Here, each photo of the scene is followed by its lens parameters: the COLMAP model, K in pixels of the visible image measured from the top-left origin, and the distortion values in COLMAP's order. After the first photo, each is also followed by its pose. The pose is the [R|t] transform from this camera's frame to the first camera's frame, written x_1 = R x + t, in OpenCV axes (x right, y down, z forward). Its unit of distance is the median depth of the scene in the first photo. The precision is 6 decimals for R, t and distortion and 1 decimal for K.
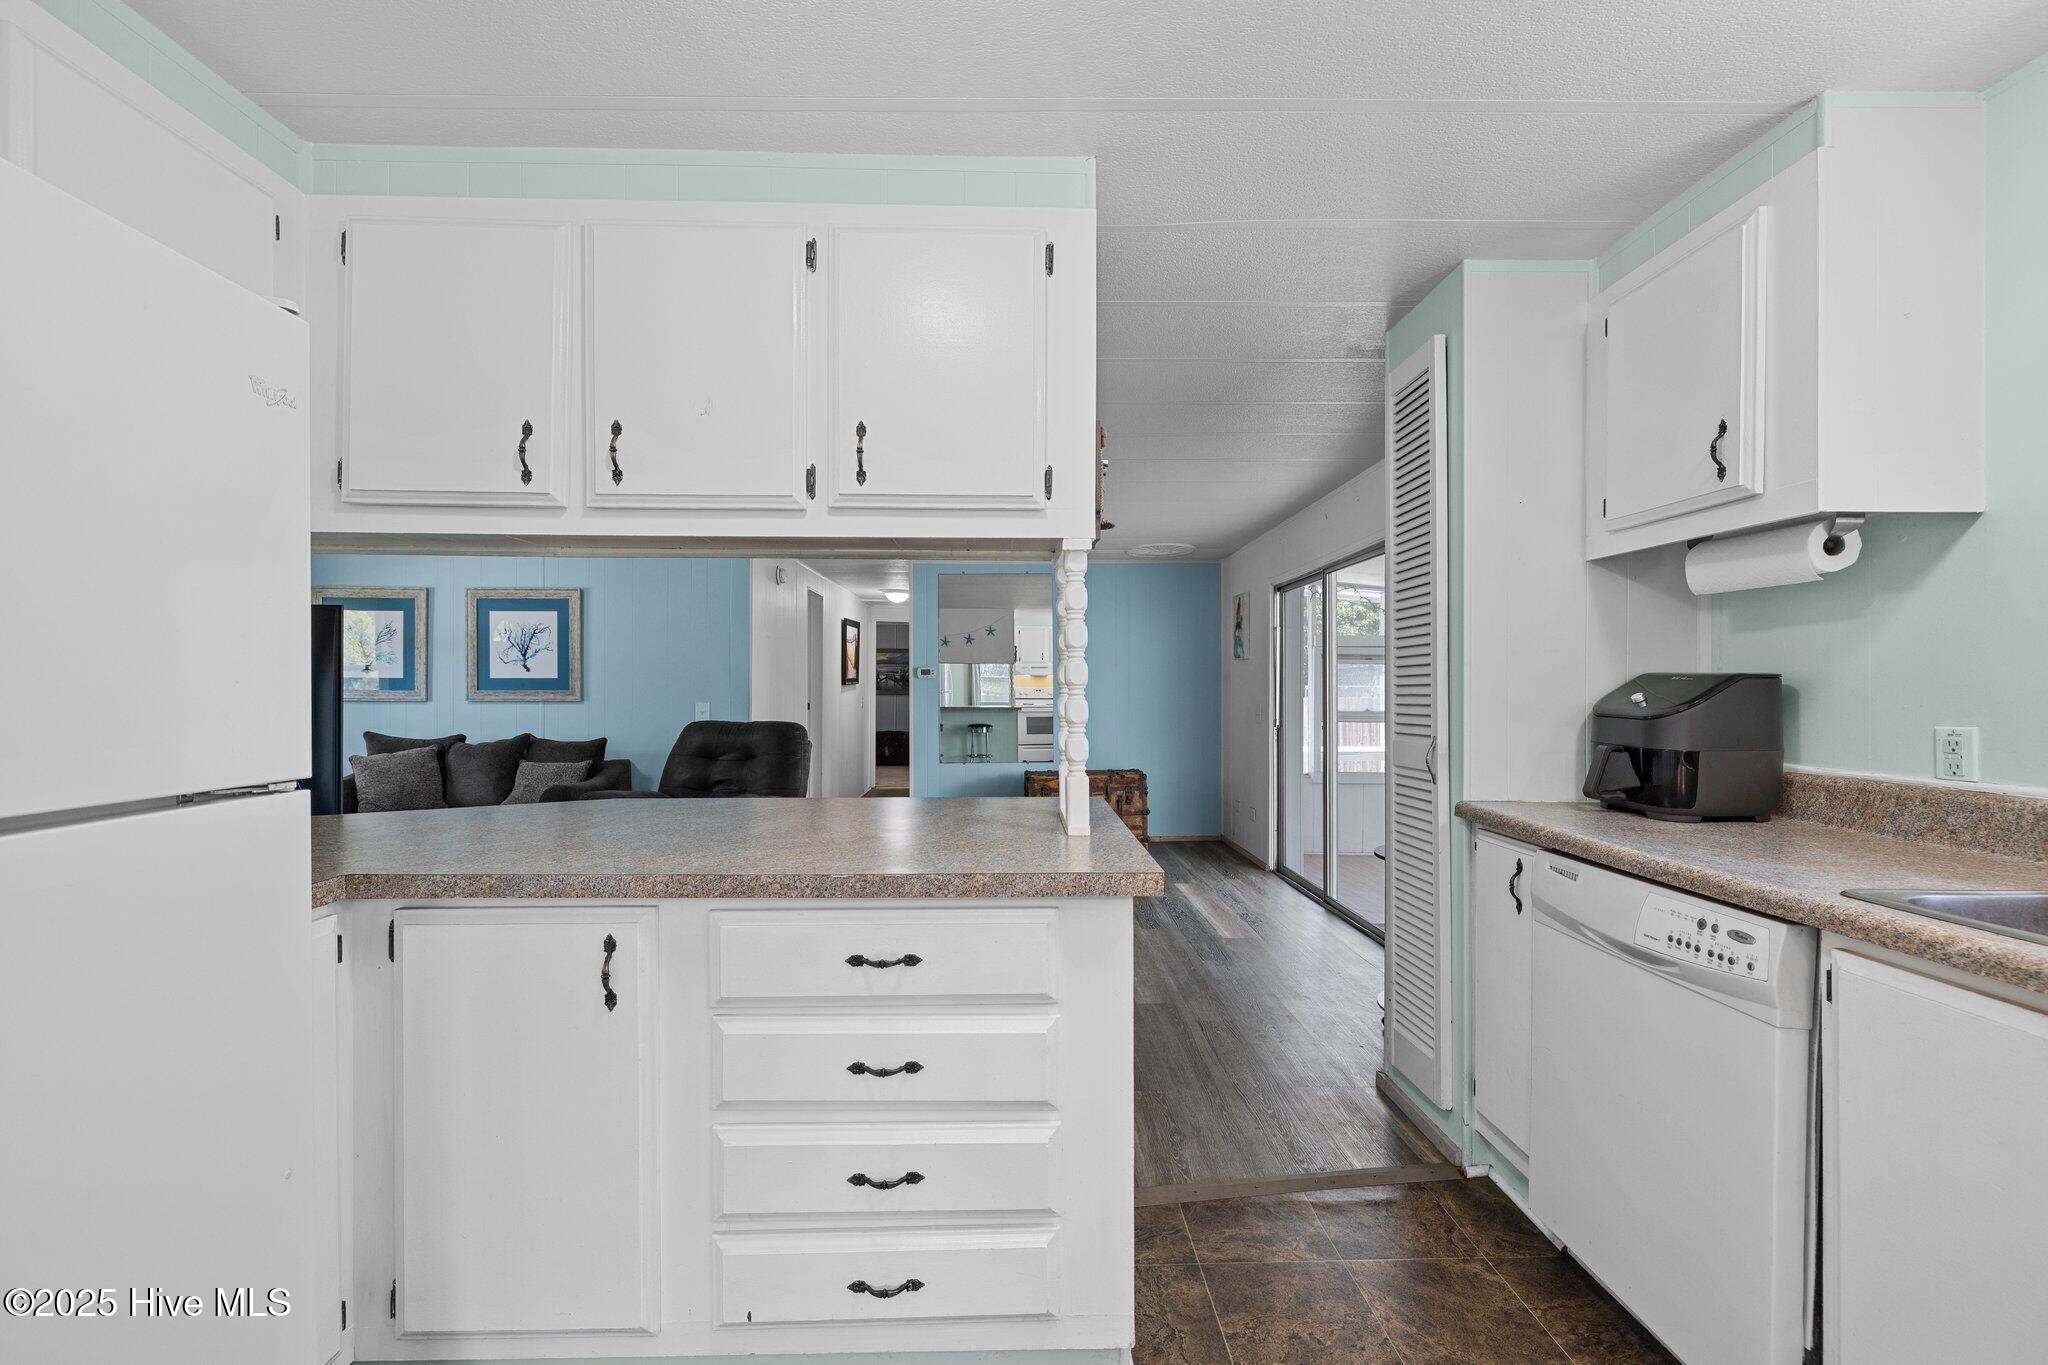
lens RADIAL K [[871.7, 0, 1022.8], [0, 871.7, 692.6], [0, 0, 1]] dist [0.000058, -0.000026]
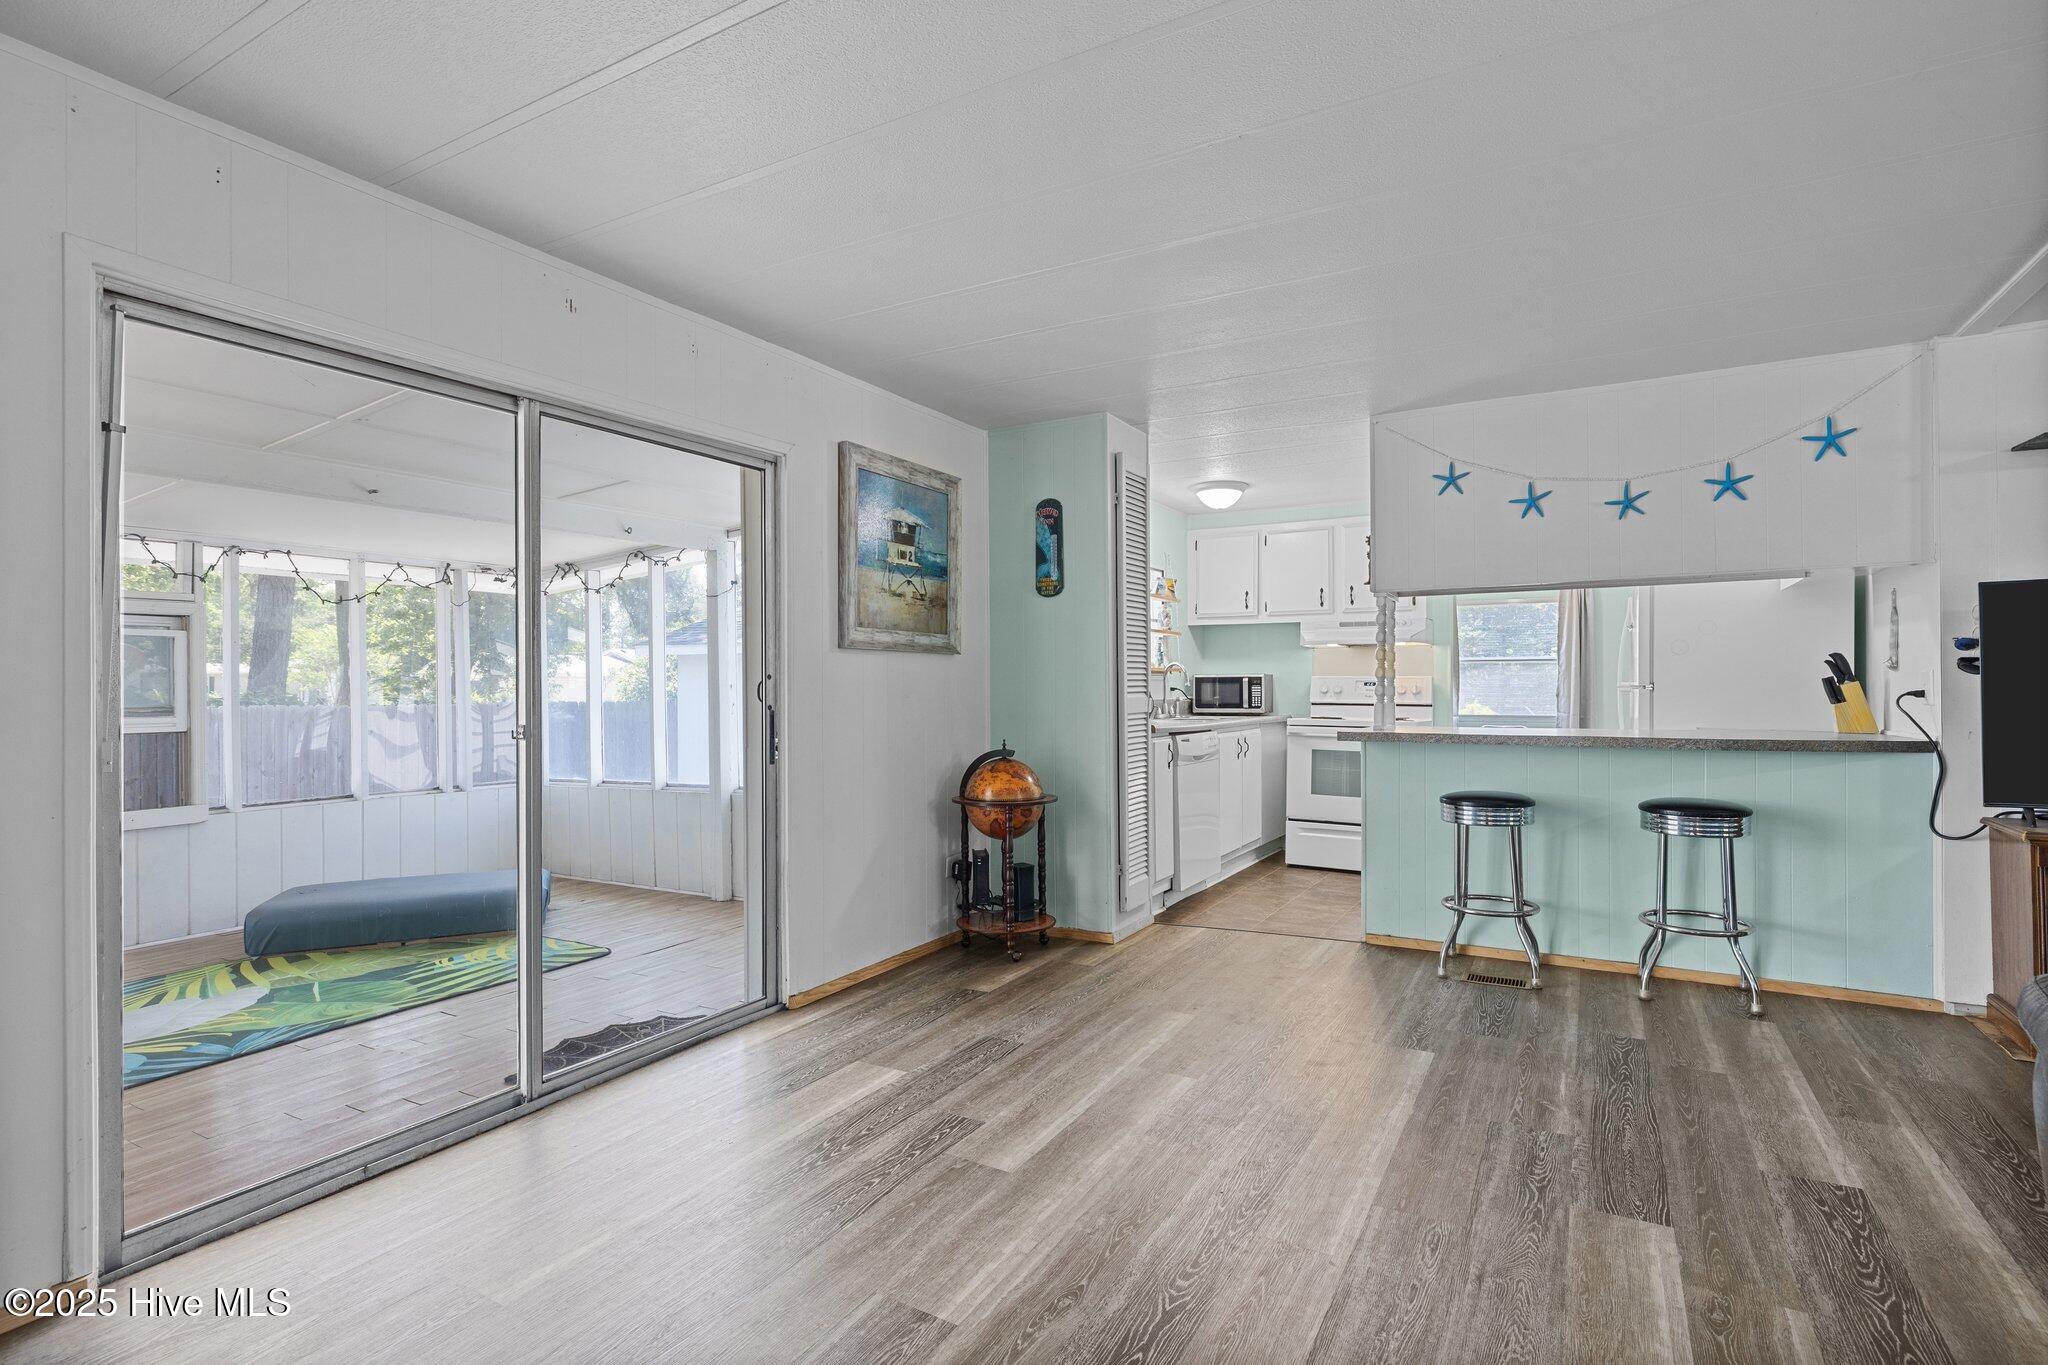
lens RADIAL K [[996.9, 0, 1019.0], [0, 996.9, 686.1], [0, 0, 1]] dist [-0.001646, 0.000150]
pose [[-0.855500, 0.004240, 0.517786, -0.406282], [0.006317, 0.999978, 0.002250, 0.038769], [-0.517765, 0.005196, -0.855507, 3.353328]]
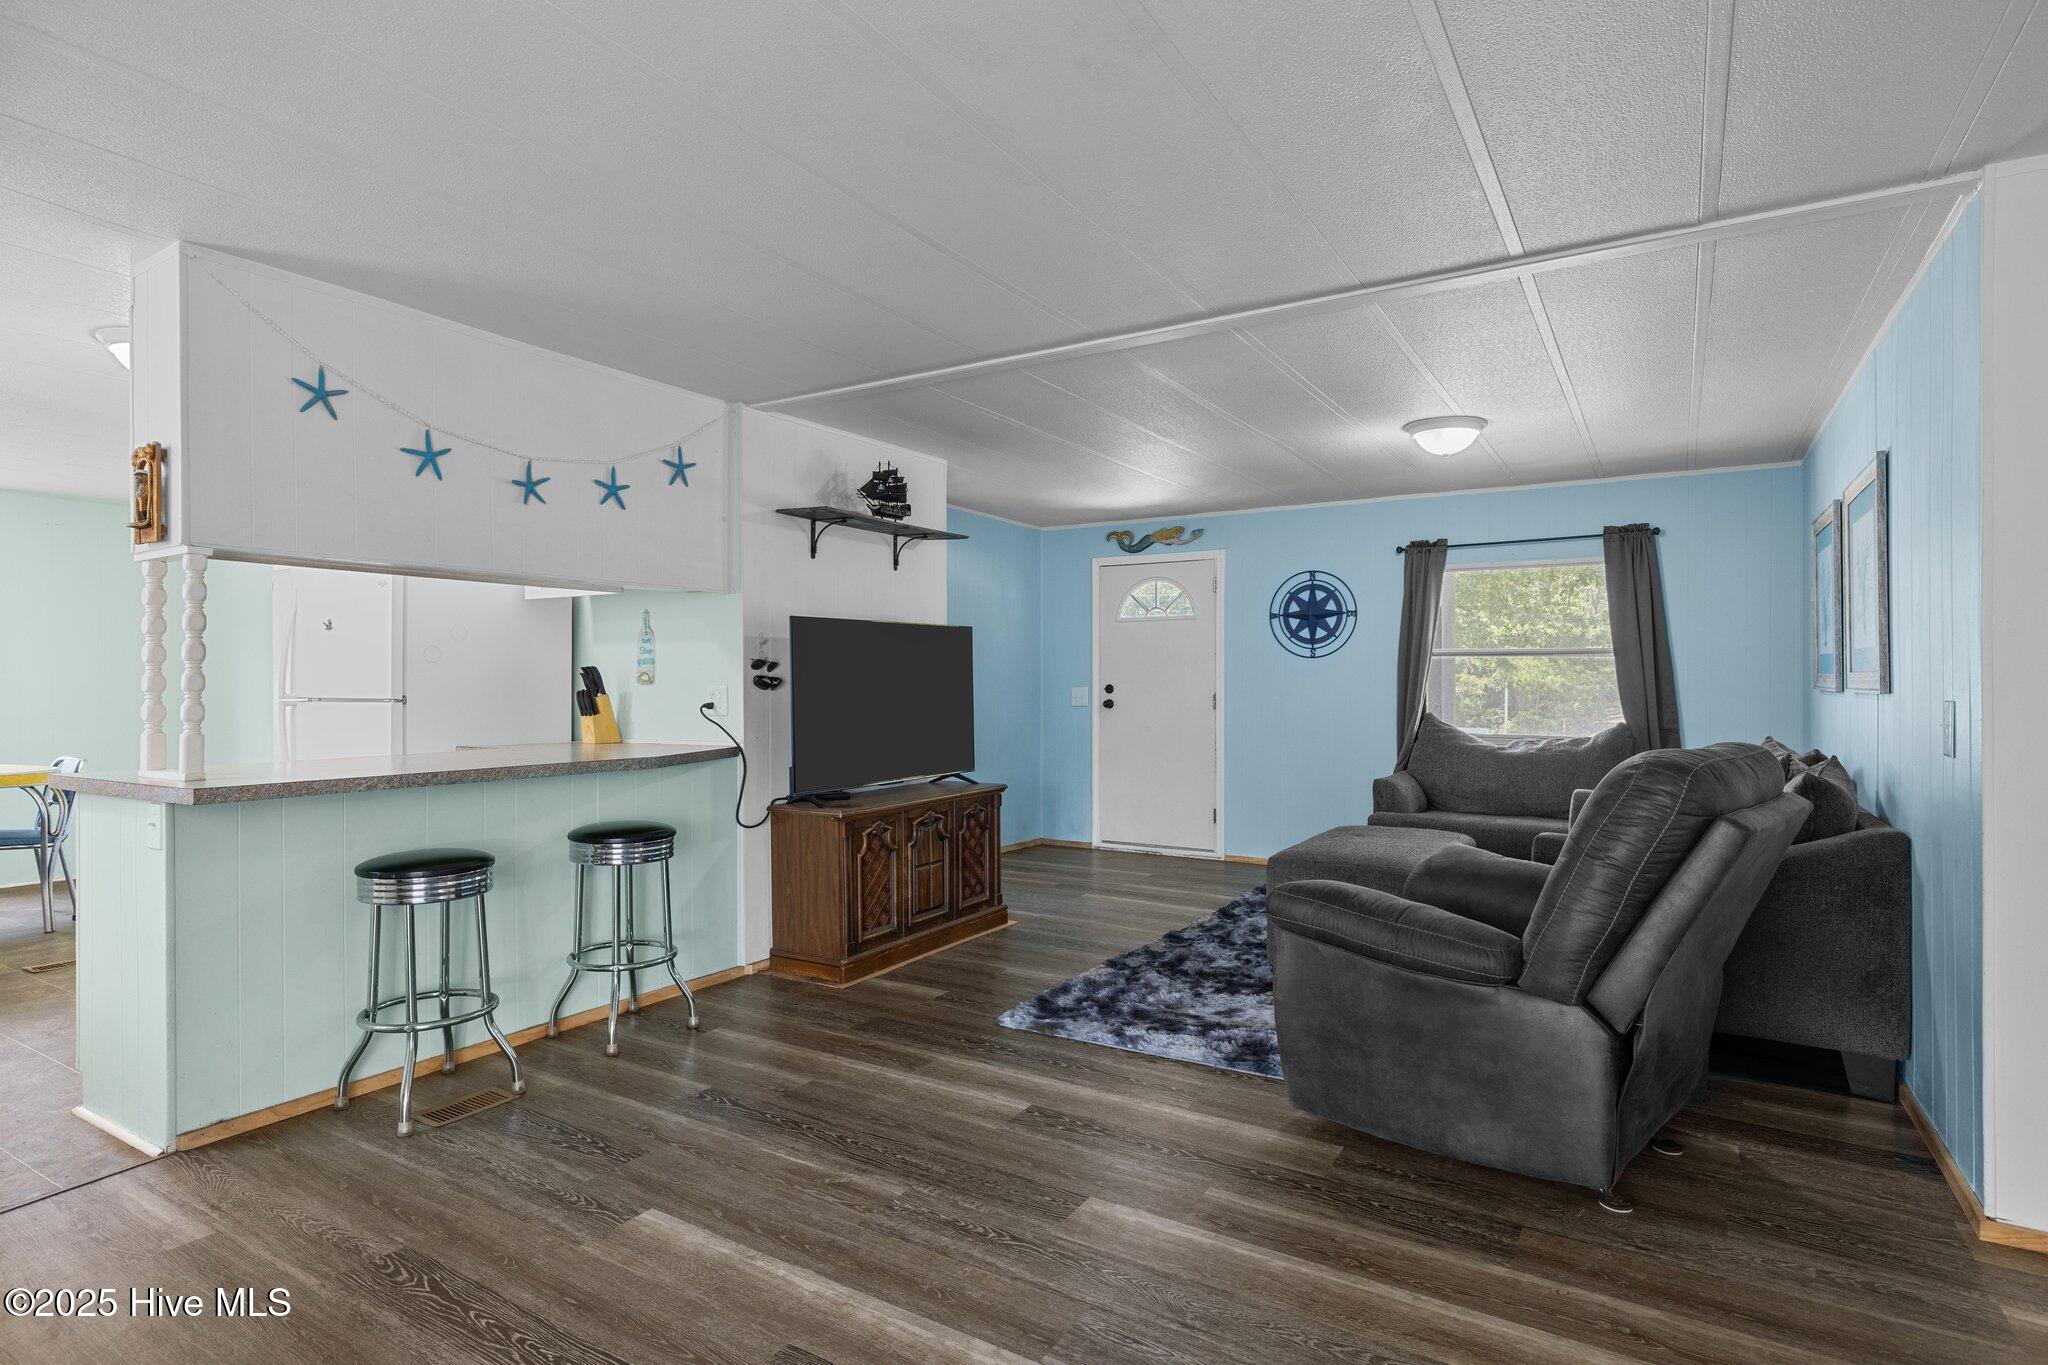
lens RADIAL K [[1054.8, 0, 1022.7], [0, 1054.8, 687.7], [0, 0, 1]] dist [-0.001916, 0.000928]
pose [[-0.542718, 0.003625, -0.839907, 0.621918], [-0.003314, 0.999974, 0.006457, 0.012832], [0.839908, 0.006287, -0.542692, 2.703657]]
